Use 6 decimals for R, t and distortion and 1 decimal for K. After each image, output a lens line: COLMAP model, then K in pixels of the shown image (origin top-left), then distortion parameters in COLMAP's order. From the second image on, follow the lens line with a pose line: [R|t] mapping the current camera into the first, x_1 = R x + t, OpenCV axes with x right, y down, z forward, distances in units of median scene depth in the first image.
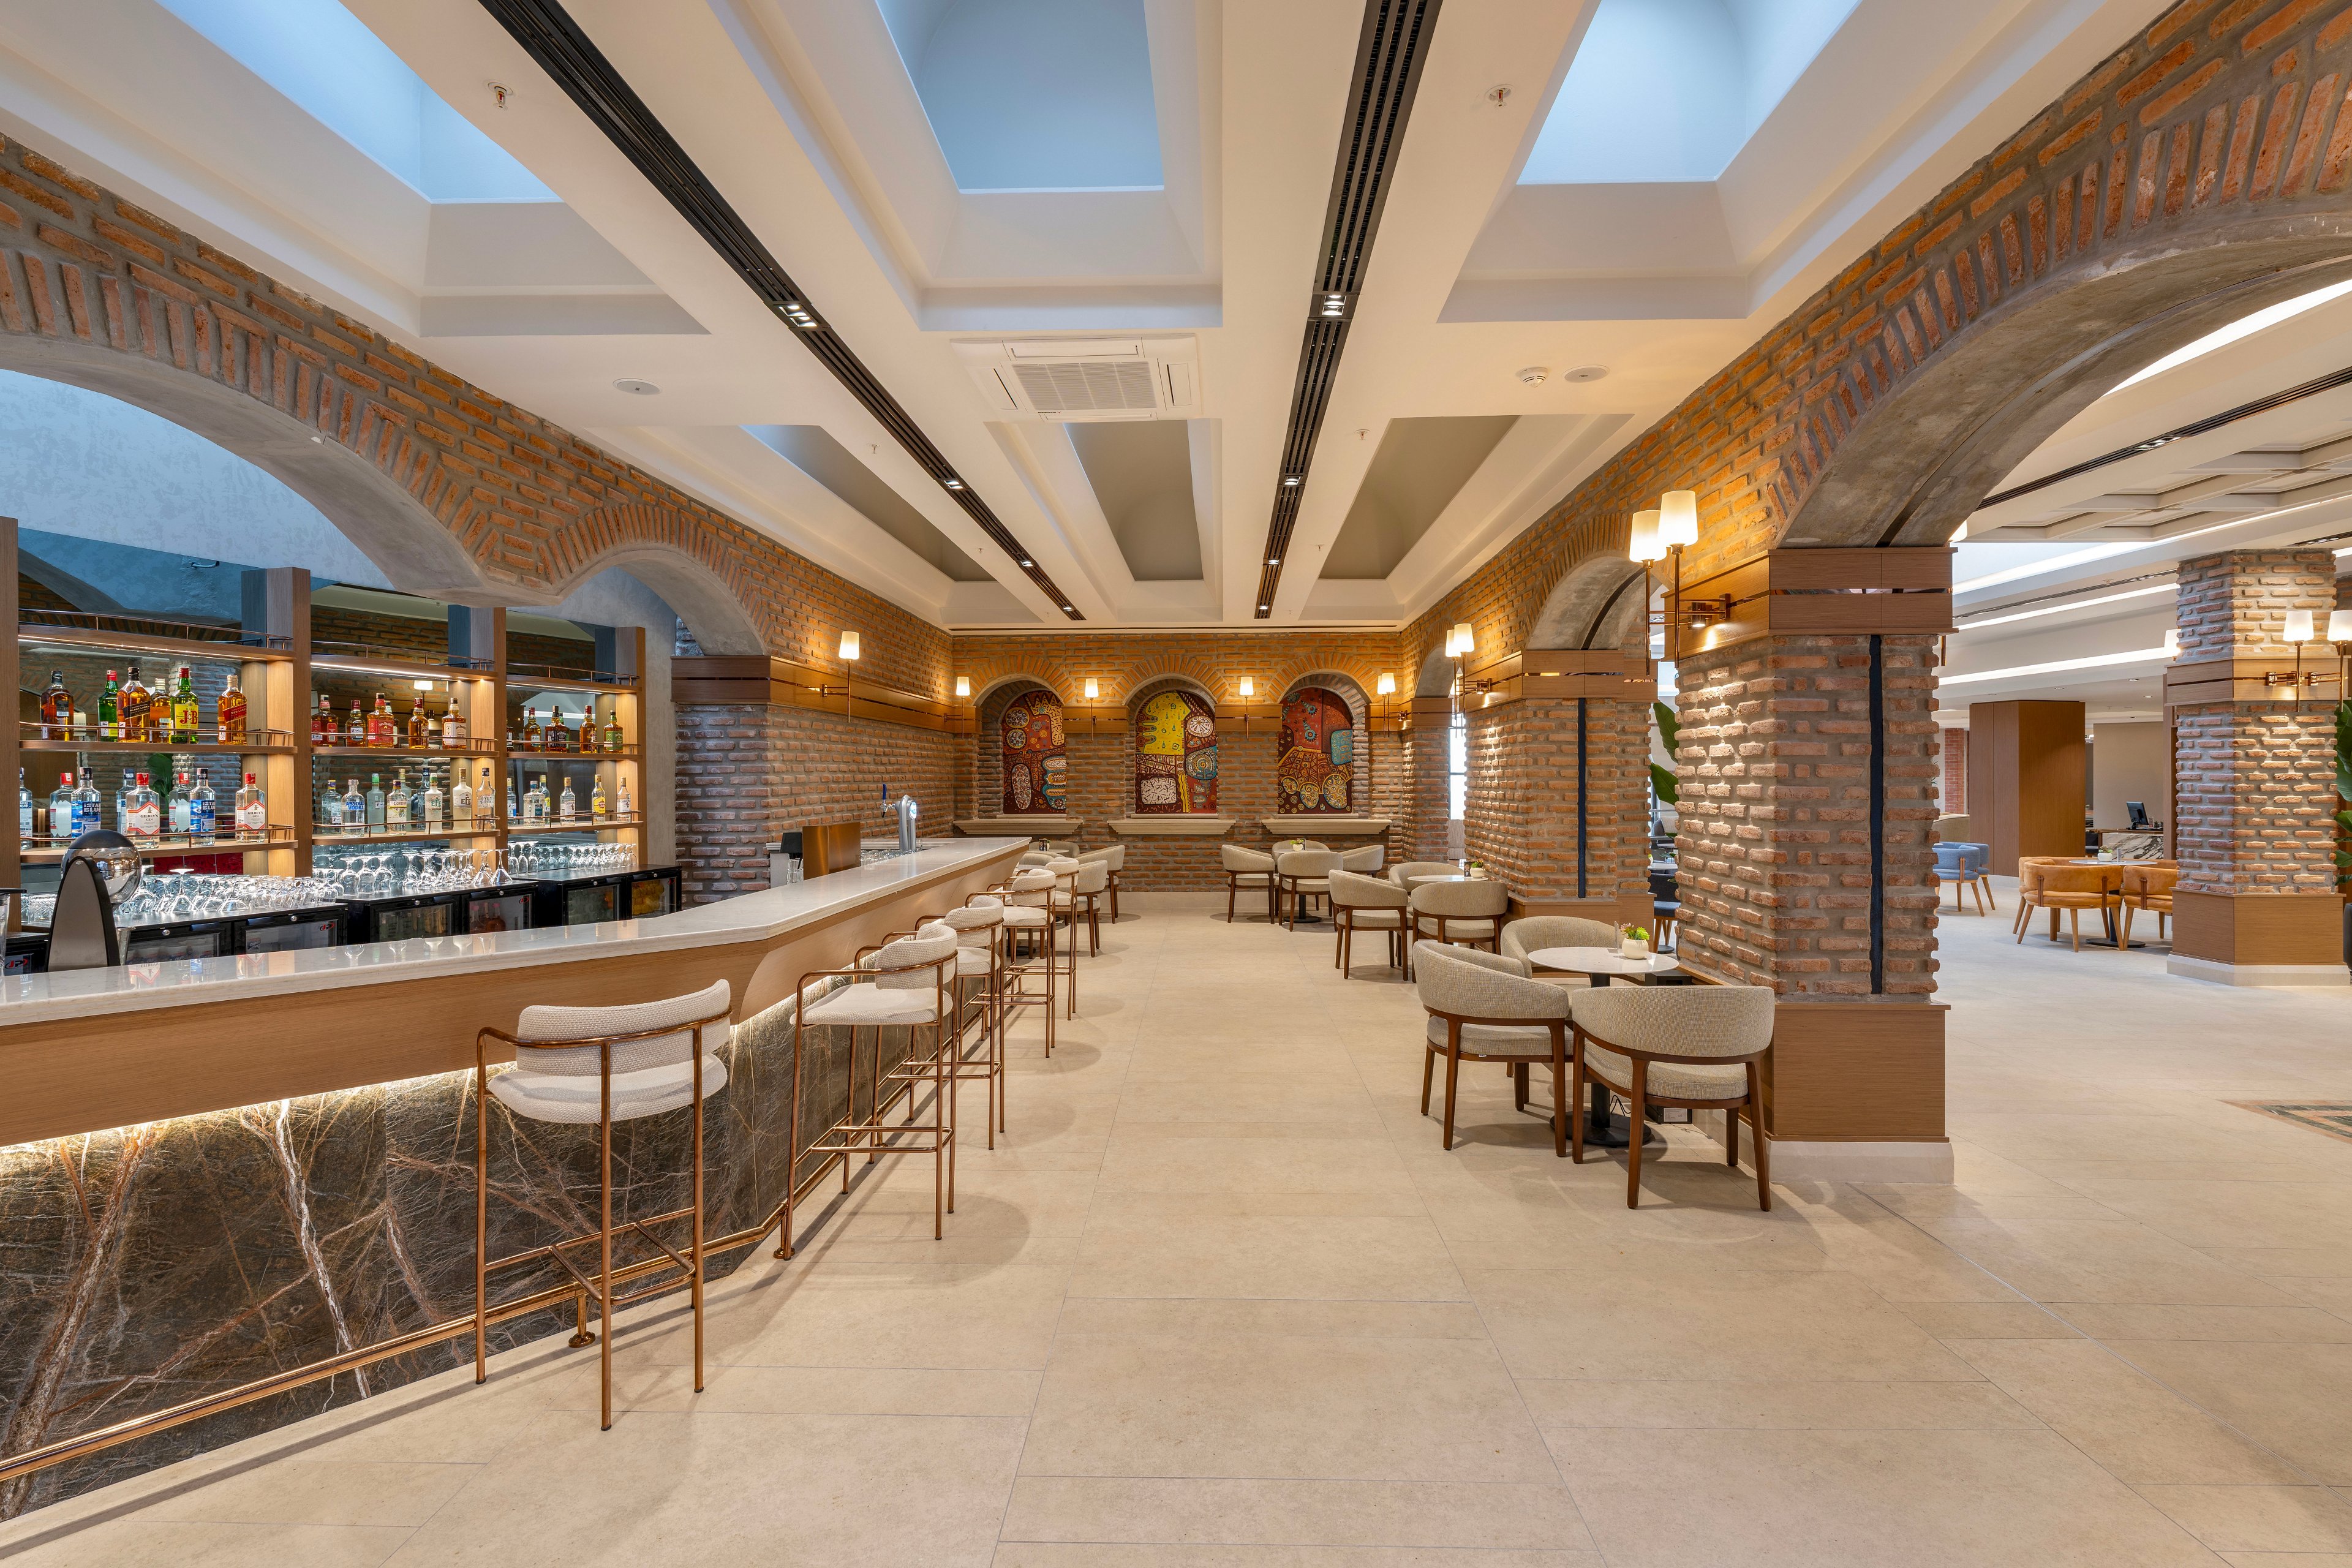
lens RADIAL K [[1067.8, 0, 1176.0], [0, 1067.8, 784.0], [0, 0, 1]] dist [0.000504, 0.000047]
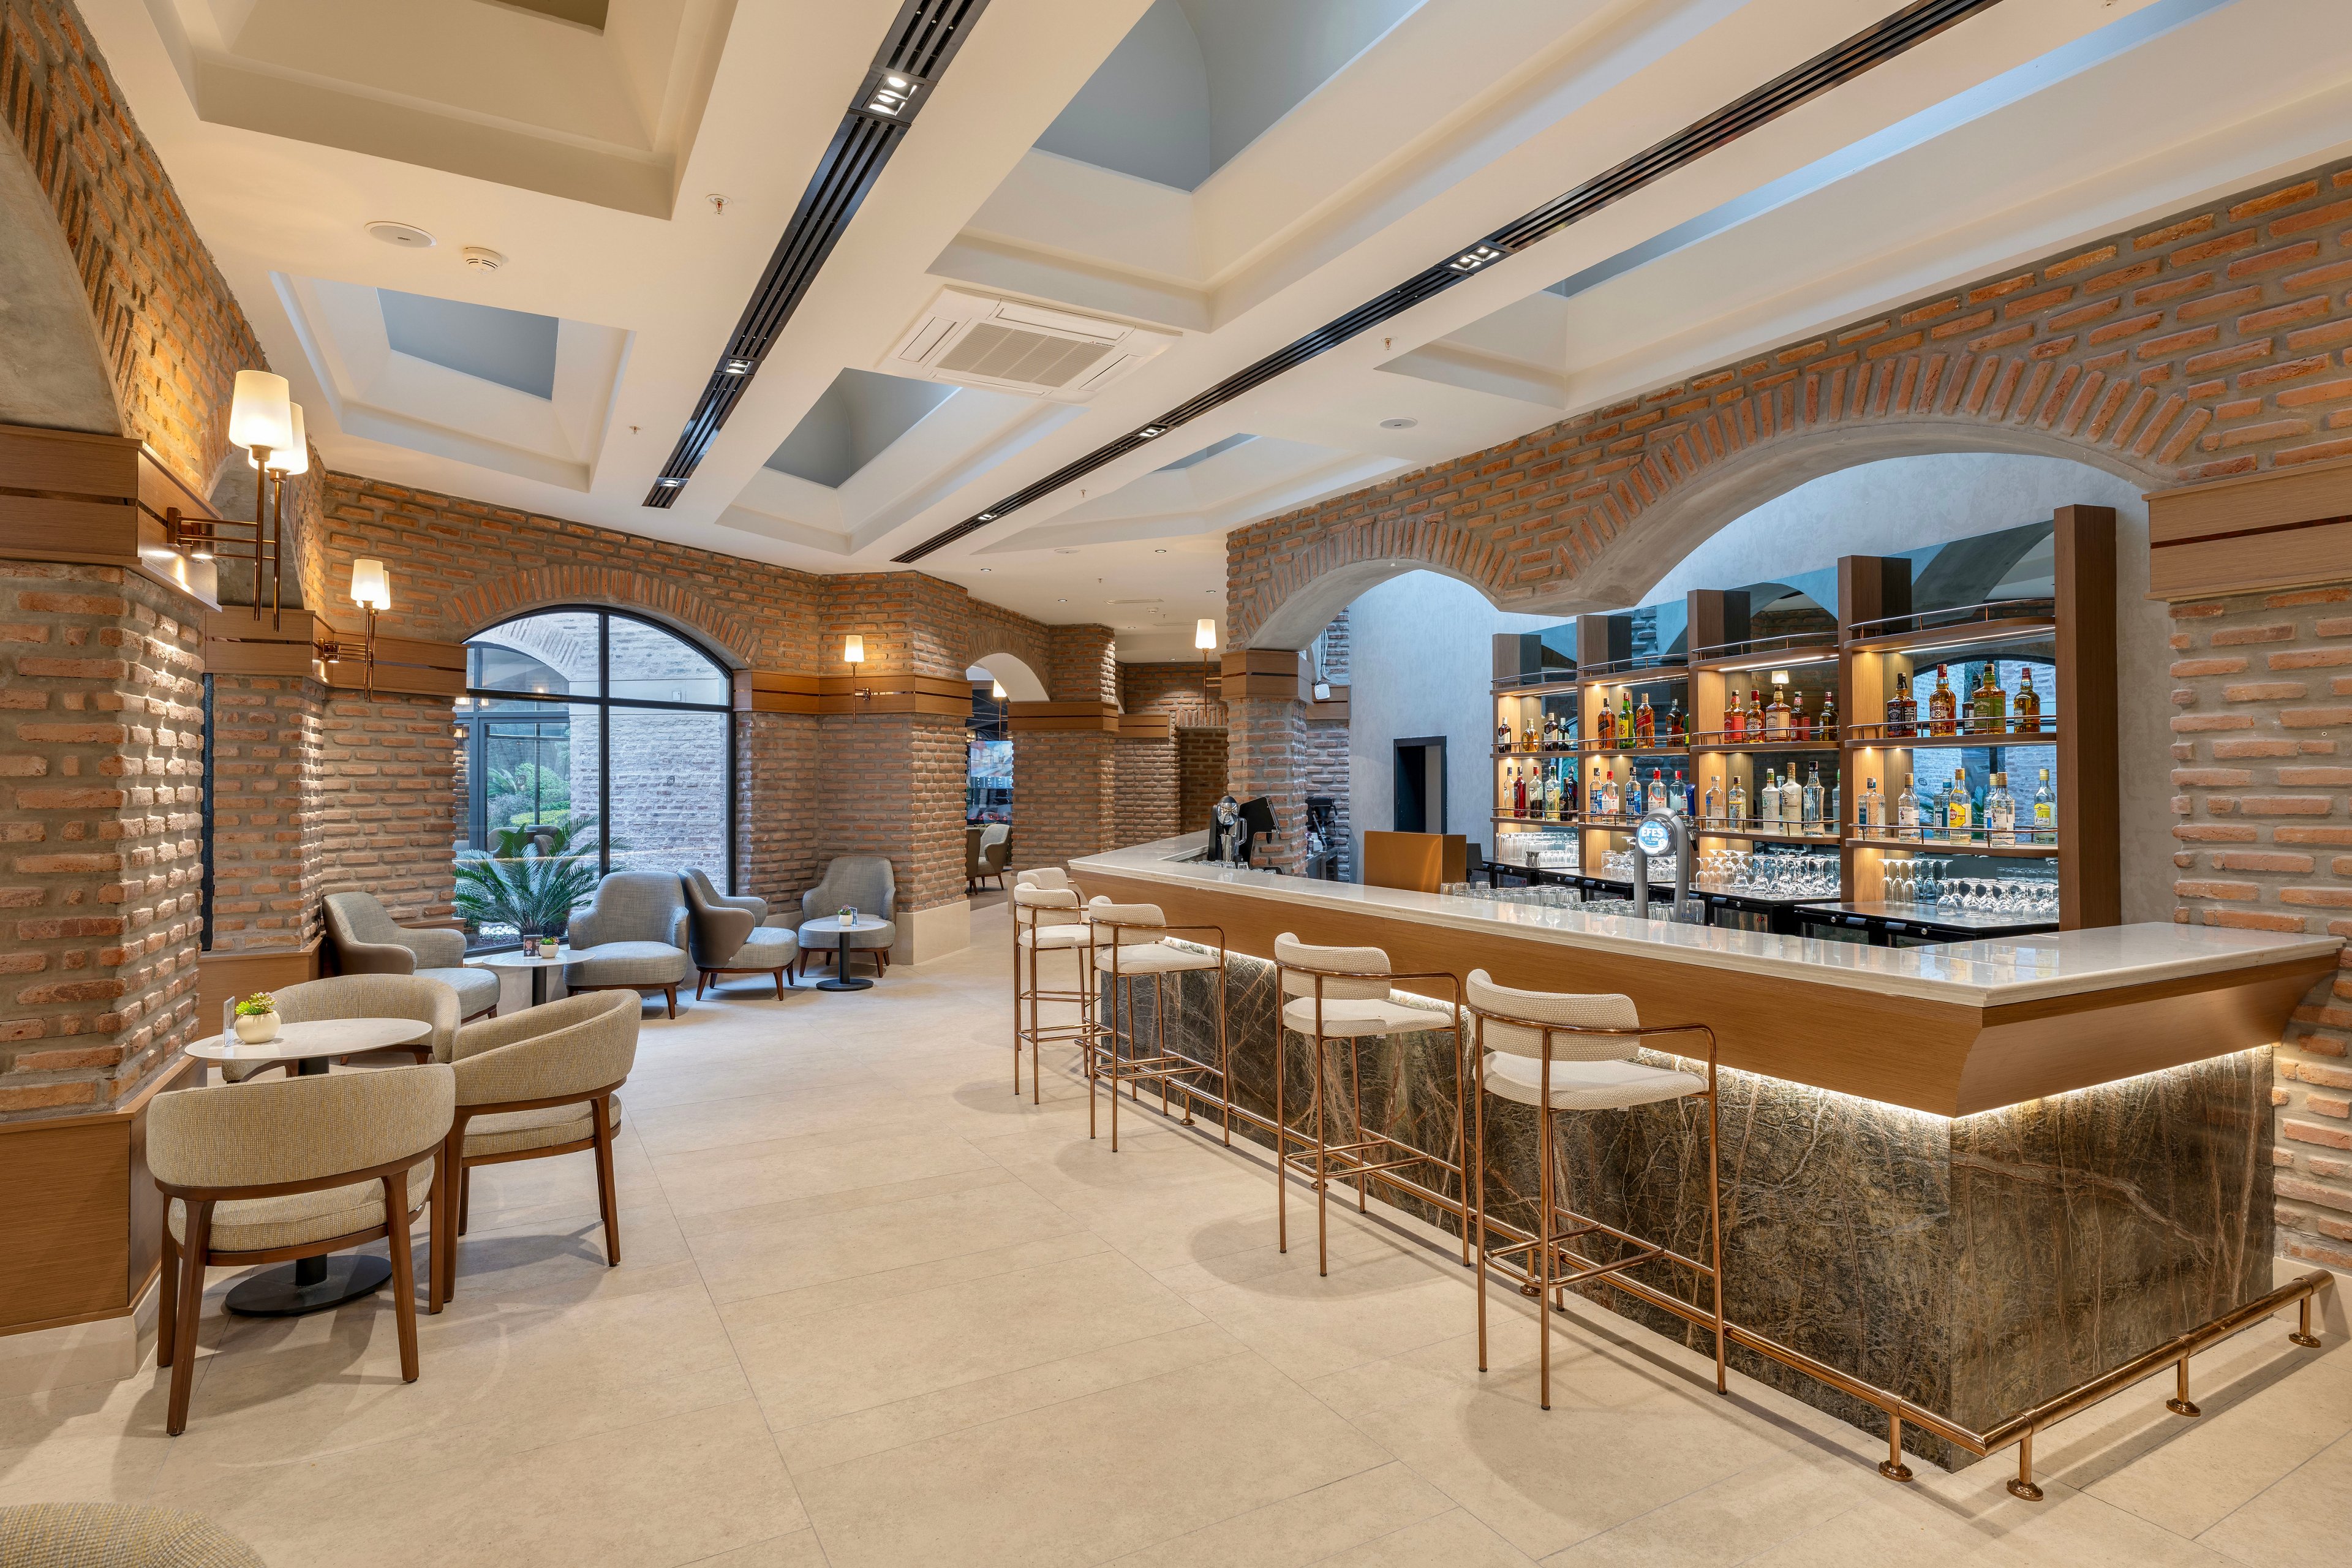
lens RADIAL K [[1221.3, 0, 1176.0], [0, 1221.3, 784.0], [0, 0, 1]] dist [-0.020043, -0.000149]
pose [[-0.853772, 0.003721, -0.520634, 0.341092], [-0.003511, 0.999911, 0.012904, -0.011212], [0.520636, 0.012845, -0.853682, 1.897952]]
